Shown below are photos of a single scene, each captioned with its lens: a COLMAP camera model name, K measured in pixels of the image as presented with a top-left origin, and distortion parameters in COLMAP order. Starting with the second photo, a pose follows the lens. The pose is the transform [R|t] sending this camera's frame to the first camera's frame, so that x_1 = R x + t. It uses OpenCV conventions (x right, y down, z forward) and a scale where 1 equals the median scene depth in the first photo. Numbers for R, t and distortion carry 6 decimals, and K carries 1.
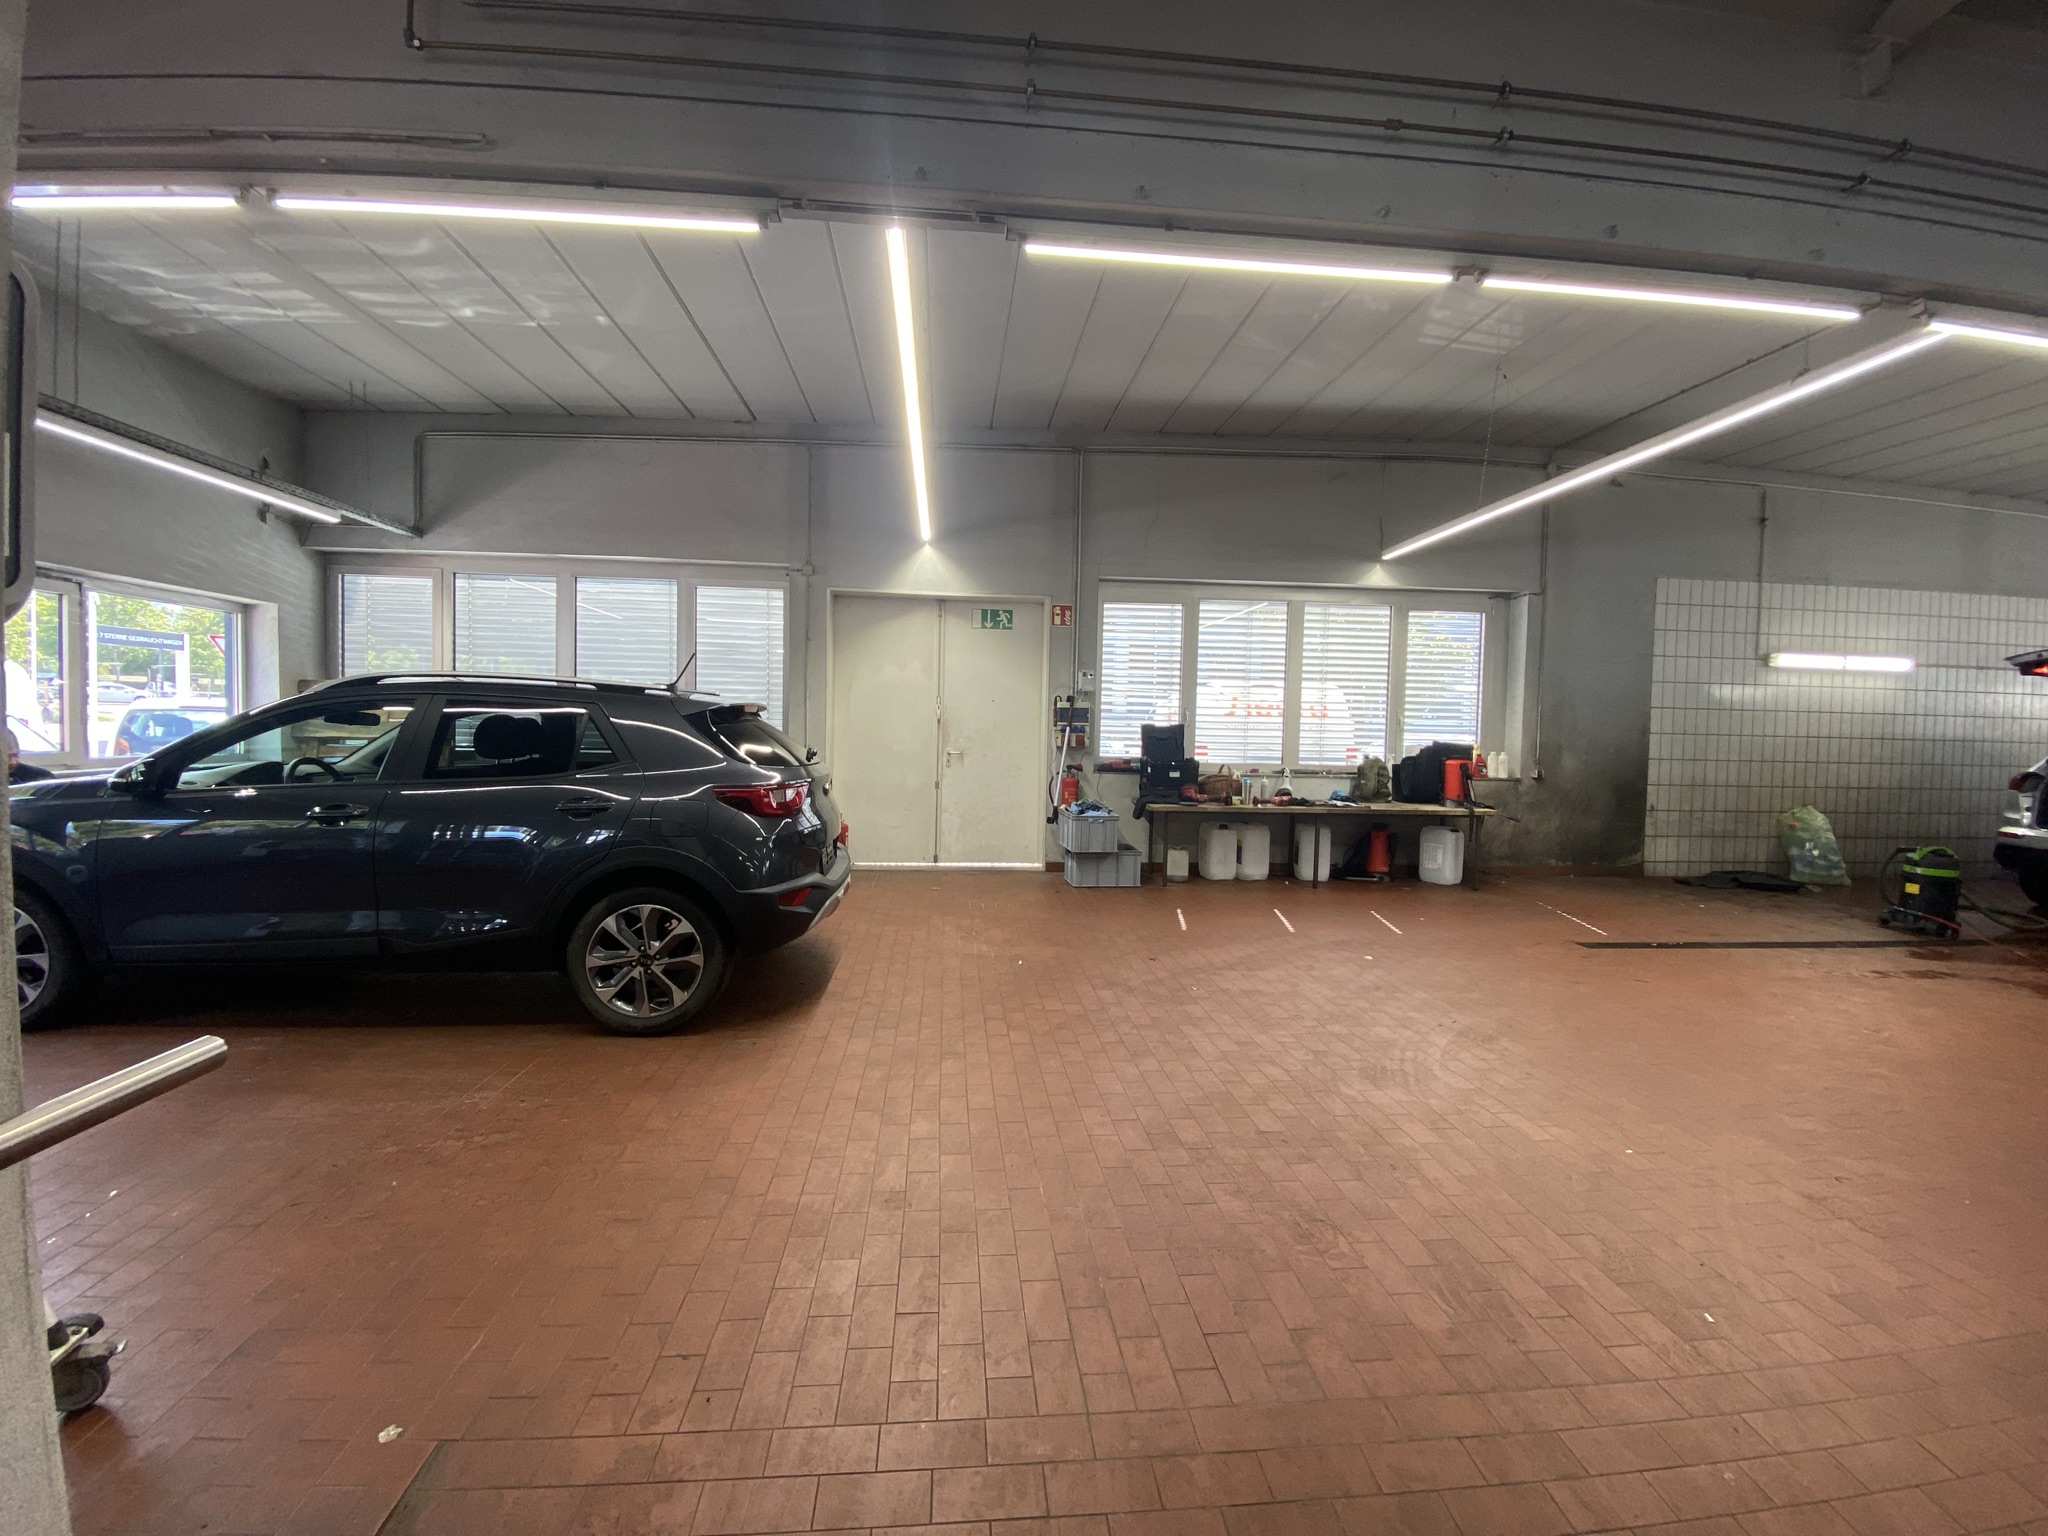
lens RADIAL K [[815.2, 0, 1024.0], [0, 815.2, 768.0], [0, 0, 1]] dist [0.056864, -0.043030]
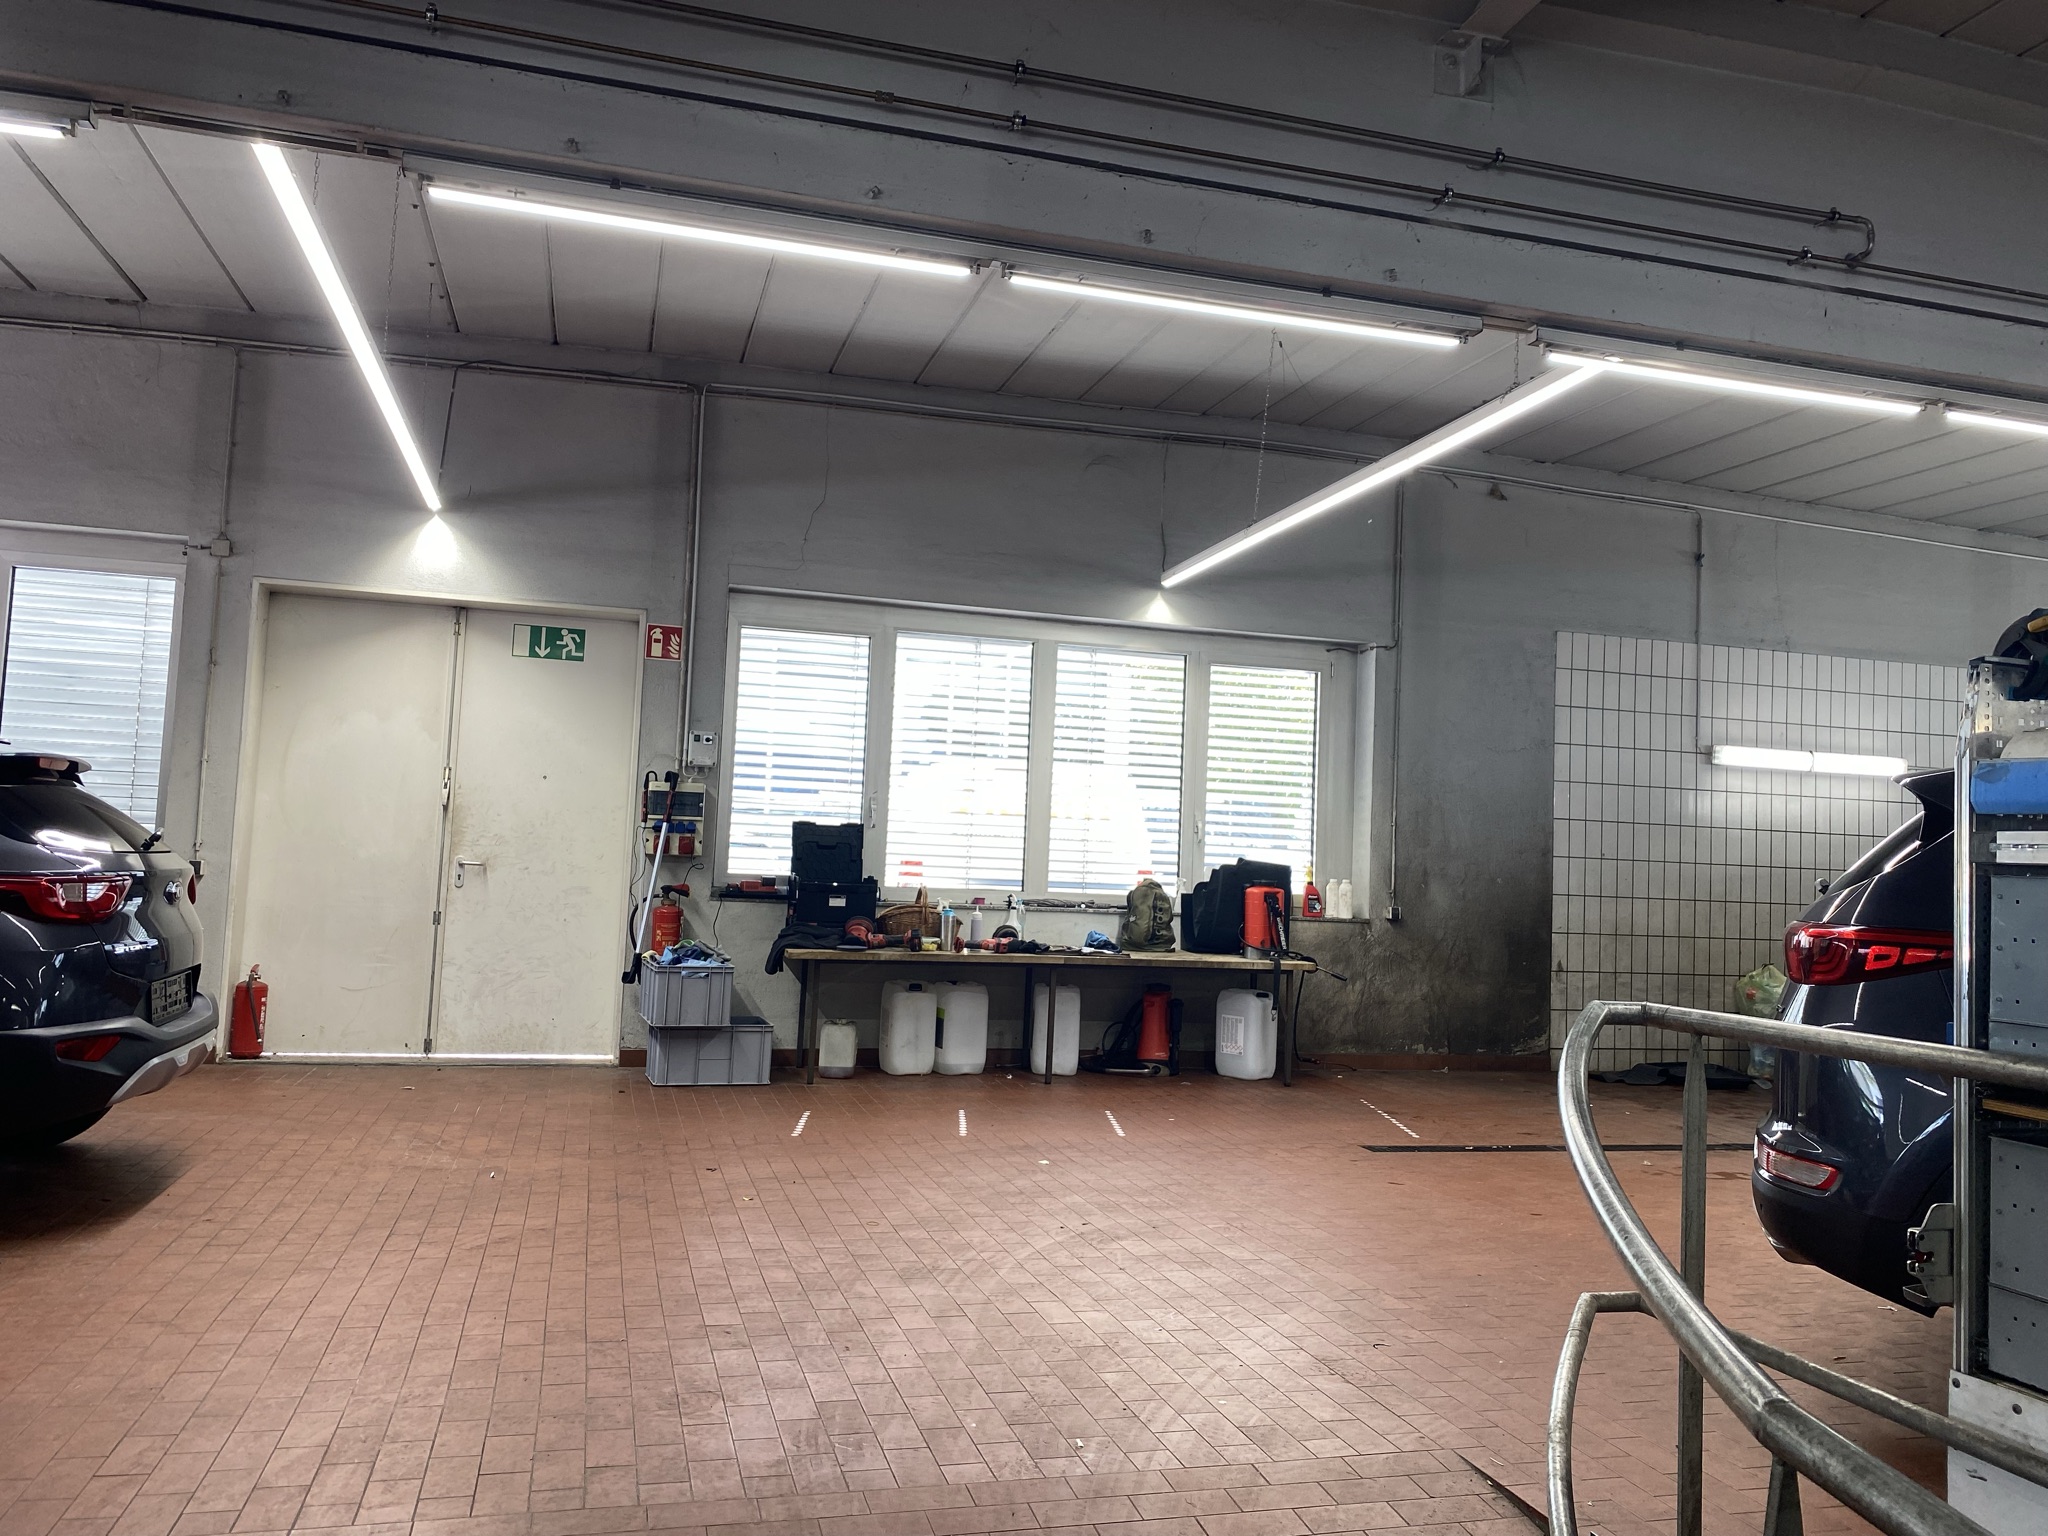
lens RADIAL K [[1537.2, 0, 1024.0], [0, 1537.2, 768.0], [0, 0, 1]] dist [0.062459, -0.085169]
pose [[0.983908, 0.031225, 0.175925, 0.111598], [-0.012475, 0.994214, -0.106692, 0.028497], [-0.178238, 0.102780, 0.978605, -0.179979]]
